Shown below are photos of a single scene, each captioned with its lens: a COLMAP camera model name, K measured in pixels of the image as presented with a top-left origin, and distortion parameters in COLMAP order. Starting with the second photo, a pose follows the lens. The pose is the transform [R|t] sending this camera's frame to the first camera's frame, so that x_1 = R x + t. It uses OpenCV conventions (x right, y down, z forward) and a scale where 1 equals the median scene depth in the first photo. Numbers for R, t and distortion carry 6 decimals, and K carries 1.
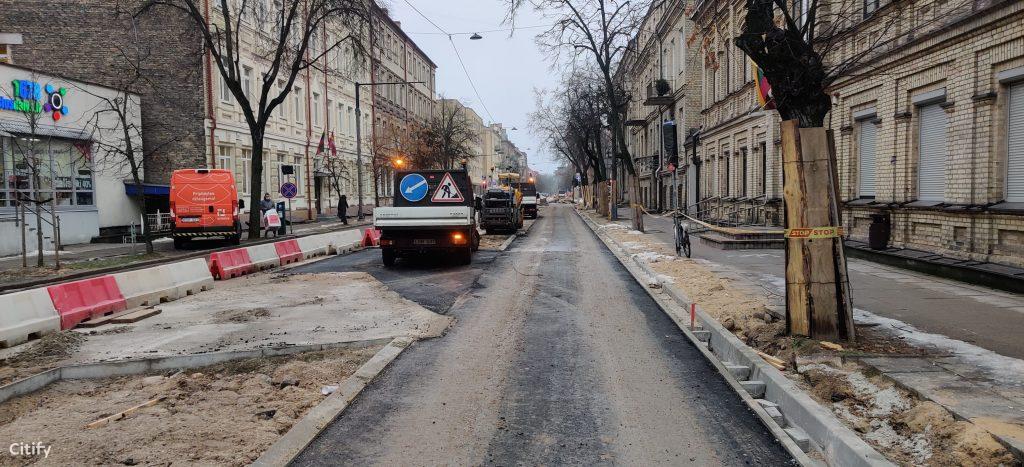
lens RADIAL K [[814.6, 0, 510.3], [0, 814.6, 255.9], [0, 0, 1]] dist [0.006141, 0.003163]
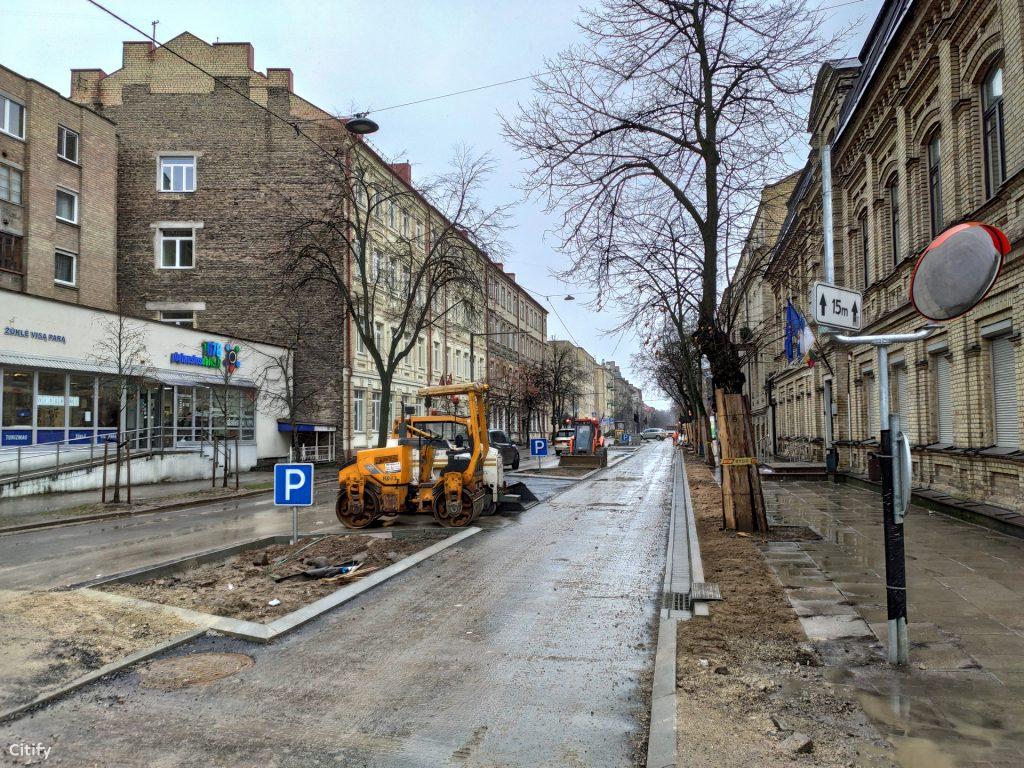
lens RADIAL K [[812.3, 0, 512.0], [0, 812.3, 384.0], [0, 0, 1]] dist [0.070606, -0.001311]
pose [[0.989988, -0.003950, -0.141094, 0.038375], [-0.014687, 0.991299, -0.130804, 0.007866], [0.140383, 0.131567, 0.981317, -0.135999]]
